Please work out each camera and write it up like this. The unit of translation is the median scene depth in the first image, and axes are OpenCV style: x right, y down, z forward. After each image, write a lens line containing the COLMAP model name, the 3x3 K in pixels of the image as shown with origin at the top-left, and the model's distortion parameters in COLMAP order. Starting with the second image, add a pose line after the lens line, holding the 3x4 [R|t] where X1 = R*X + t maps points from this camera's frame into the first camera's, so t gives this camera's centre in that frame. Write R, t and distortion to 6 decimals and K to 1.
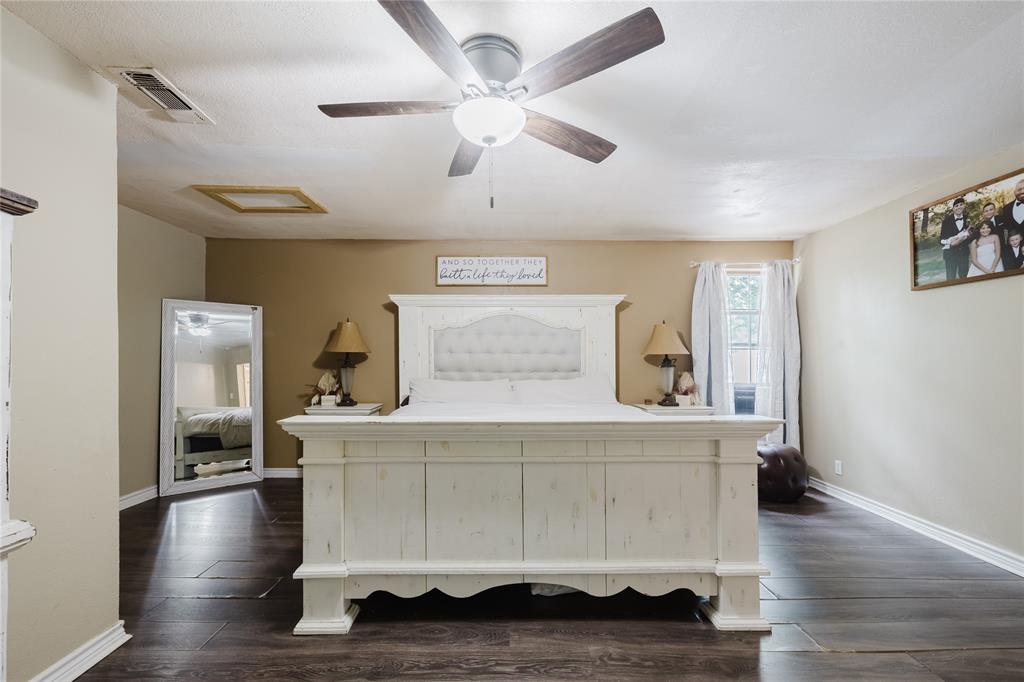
lens RADIAL K [[443.7, 0, 512.7], [0, 443.7, 364.3], [0, 0, 1]] dist [0.001306, 0.000588]
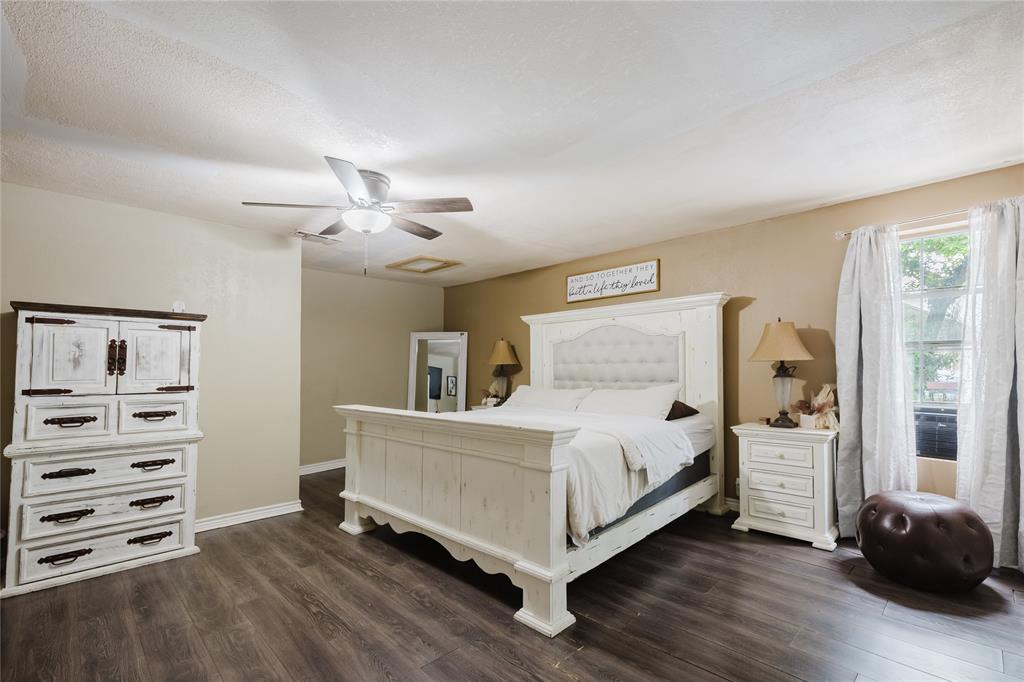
lens RADIAL K [[466.1, 0, 512.4], [0, 466.1, 371.8], [0, 0, 1]] dist [-0.003965, 0.000072]
pose [[0.699643, -0.004050, -0.714481, 0.597404], [0.001866, 0.999991, -0.003841, -0.001124], [0.714490, 0.001354, 0.699644, 0.090747]]
